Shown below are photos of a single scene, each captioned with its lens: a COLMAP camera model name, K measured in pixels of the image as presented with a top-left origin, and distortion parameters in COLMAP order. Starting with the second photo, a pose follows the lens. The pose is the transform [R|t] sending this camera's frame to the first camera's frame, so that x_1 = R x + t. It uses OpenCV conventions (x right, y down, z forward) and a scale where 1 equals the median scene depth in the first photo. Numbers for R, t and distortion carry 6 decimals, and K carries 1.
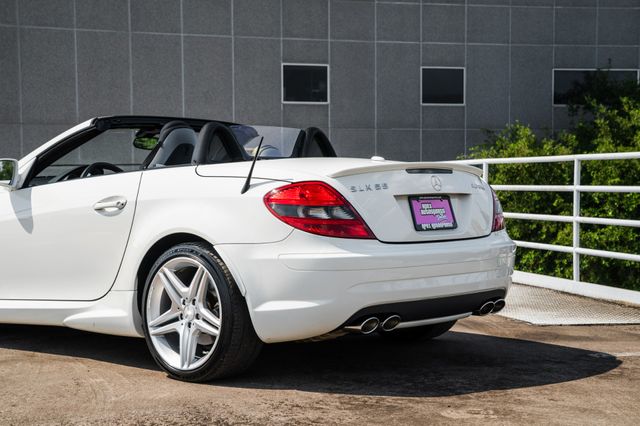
lens RADIAL K [[1175.2, 0, 322.2], [0, 1175.2, 213.2], [0, 0, 1]] dist [0.350421, 0.000000]
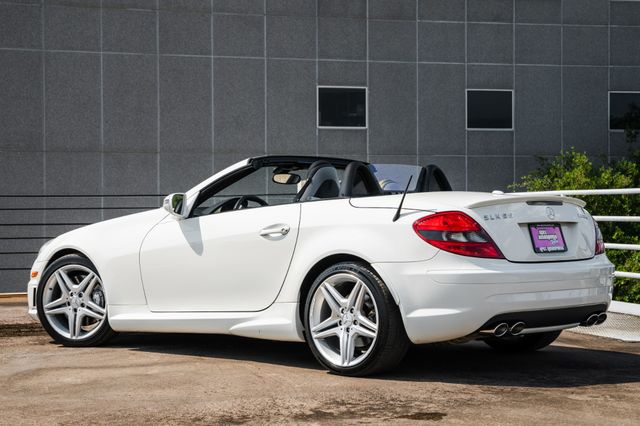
lens RADIAL K [[1338.1, 0, 316.6], [0, 1338.1, 193.2], [0, 0, 1]] dist [0.324101, 0.000000]
pose [[0.999880, -0.000281, -0.015478, -0.107920], [-0.000354, 0.999161, -0.040959, 0.009494], [0.015476, 0.040960, 0.999041, -0.338075]]
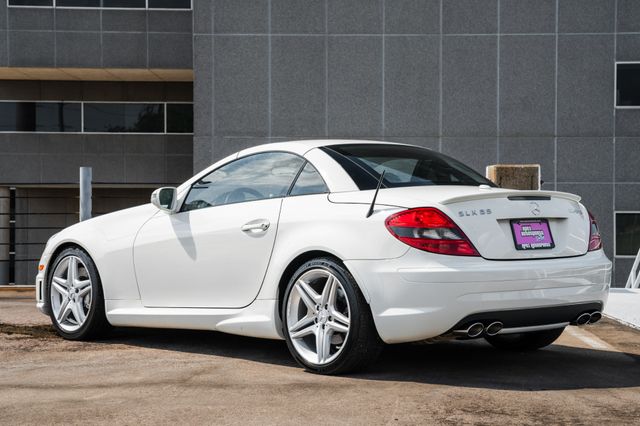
lens RADIAL K [[1418.8, 0, 351.3], [0, 1418.8, 213.0], [0, 0, 1]] dist [0.105083, 0.000000]
pose [[0.968556, 0.001436, -0.248790, 0.238918], [-0.005317, 0.999874, -0.014926, 0.000287], [0.248737, 0.015779, 0.968442, -0.335193]]
